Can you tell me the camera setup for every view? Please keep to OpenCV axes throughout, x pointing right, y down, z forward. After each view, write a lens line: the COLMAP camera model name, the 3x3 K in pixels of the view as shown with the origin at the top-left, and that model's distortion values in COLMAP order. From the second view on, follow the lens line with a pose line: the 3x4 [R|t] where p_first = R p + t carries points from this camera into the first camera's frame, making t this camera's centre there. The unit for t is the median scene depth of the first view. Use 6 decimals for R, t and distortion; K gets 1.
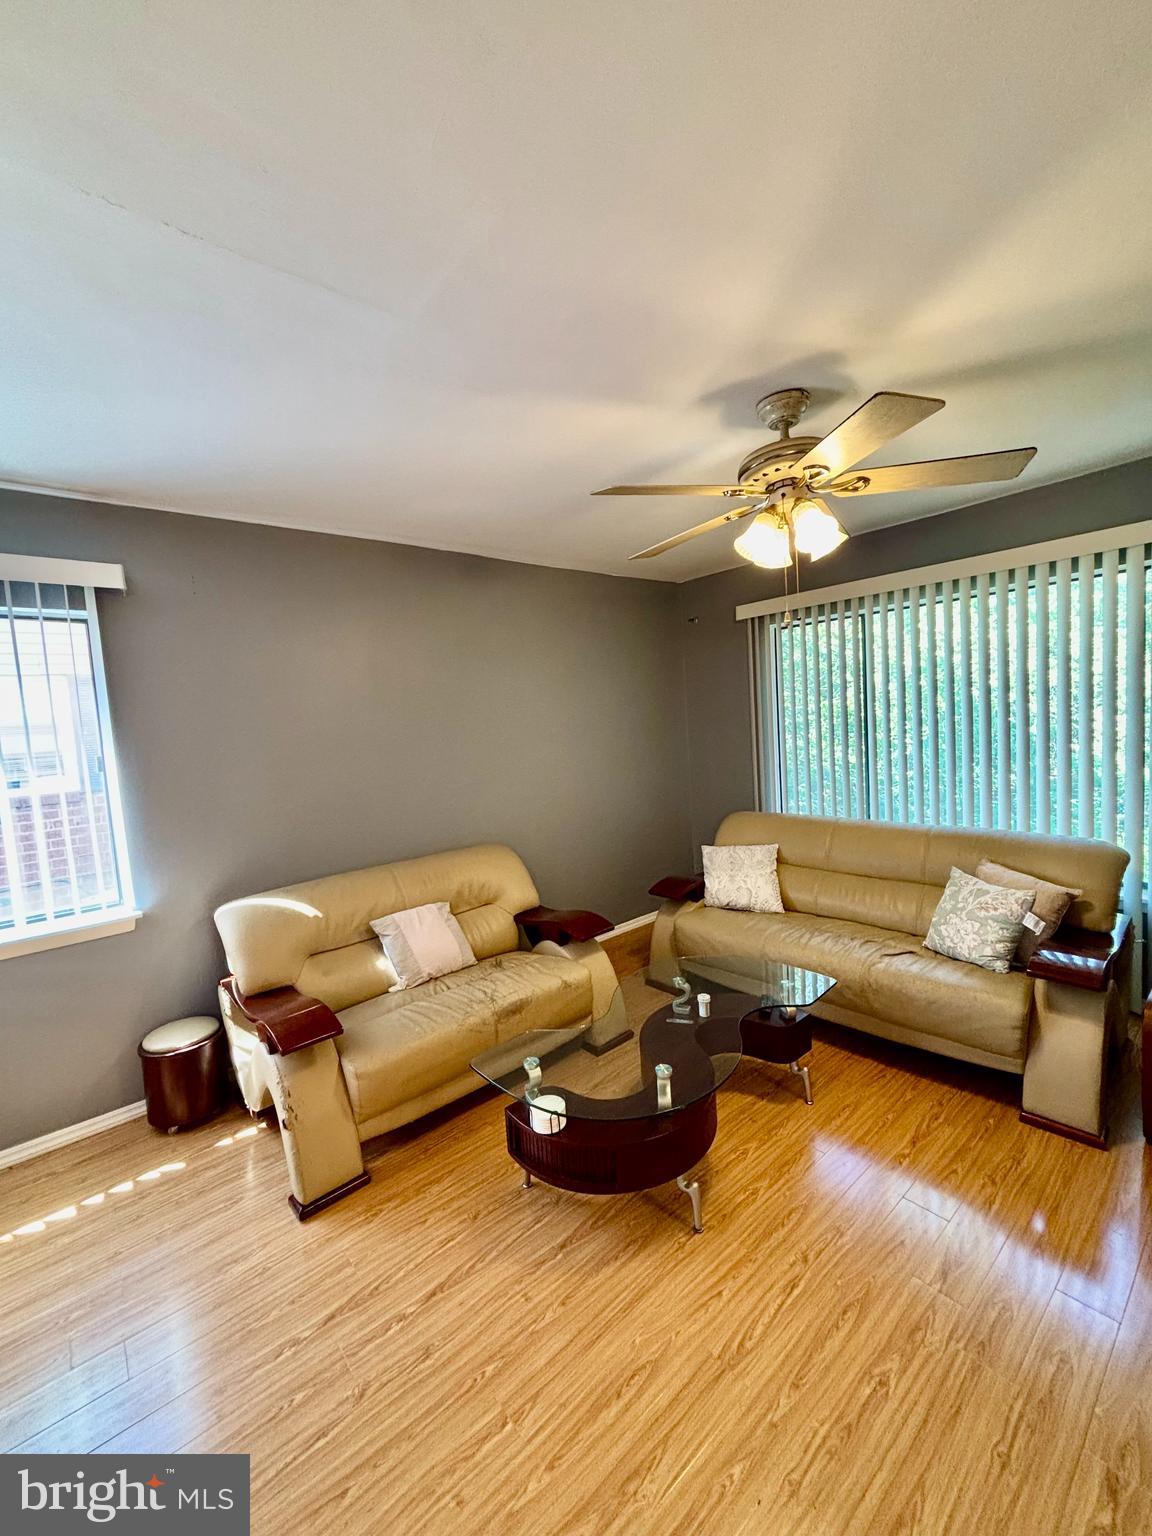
lens RADIAL K [[613.8, 0, 576.6], [0, 613.8, 769.0], [0, 0, 1]] dist [0.008678, -0.001494]
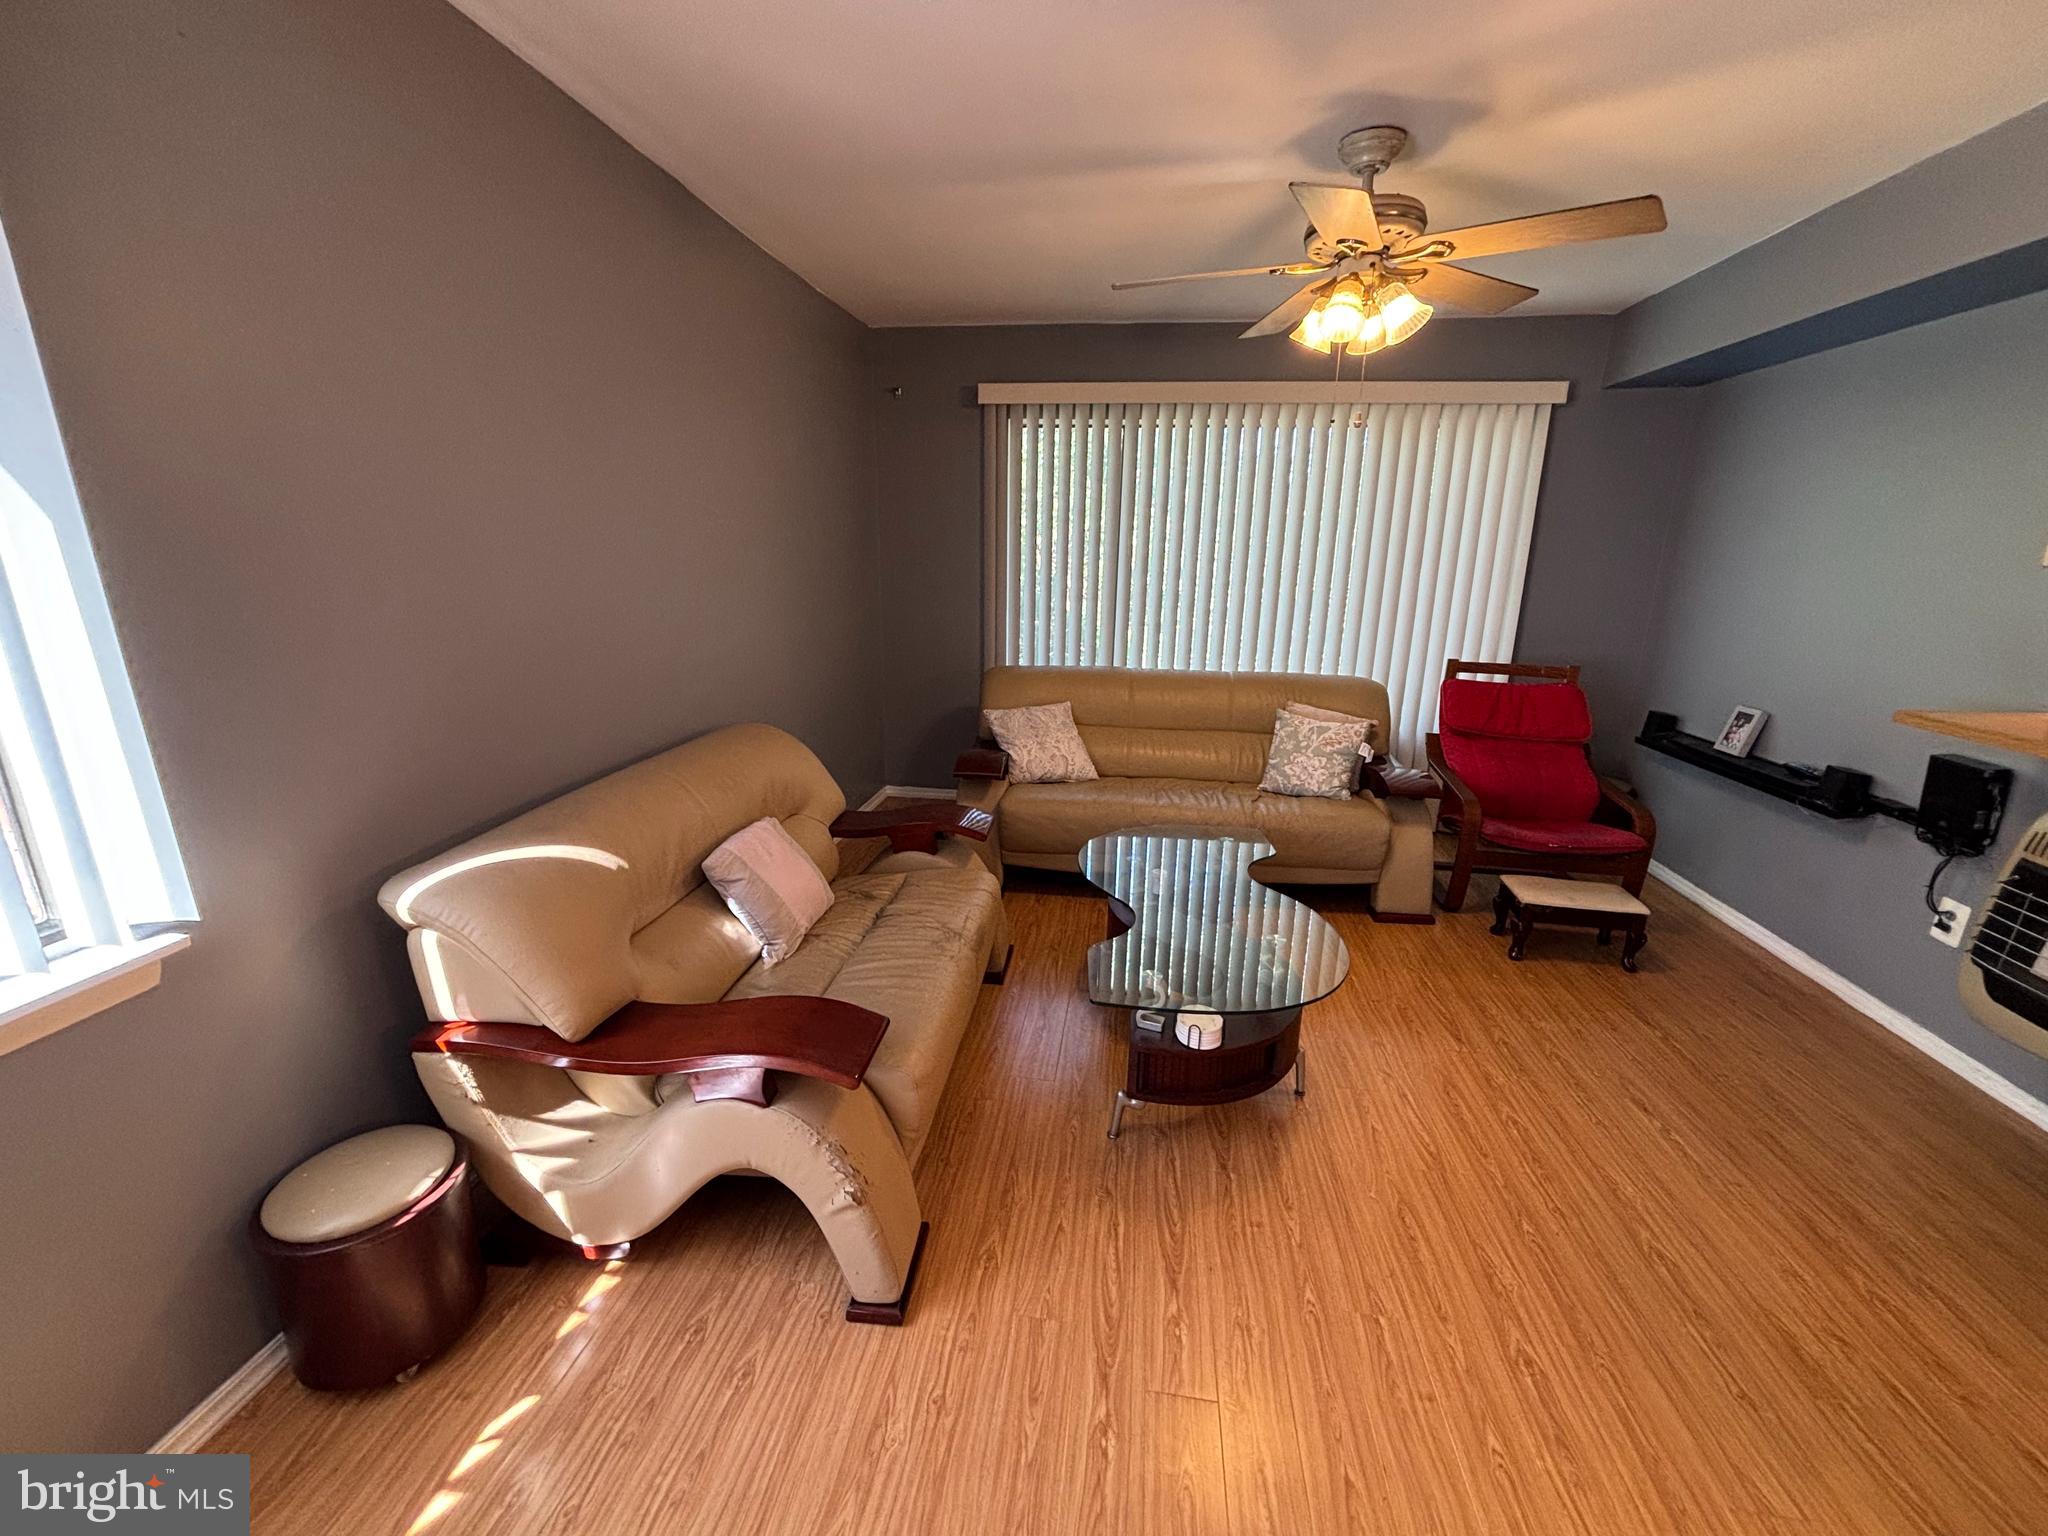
lens RADIAL K [[818.5, 0, 1025.1], [0, 818.5, 770.2], [0, 0, 1]] dist [0.008678, -0.001494]
pose [[0.746009, -0.098924, 0.658548, -0.628786], [-0.013668, 0.986422, 0.163658, 0.047088], [-0.665796, -0.131091, 0.734528, 0.301071]]
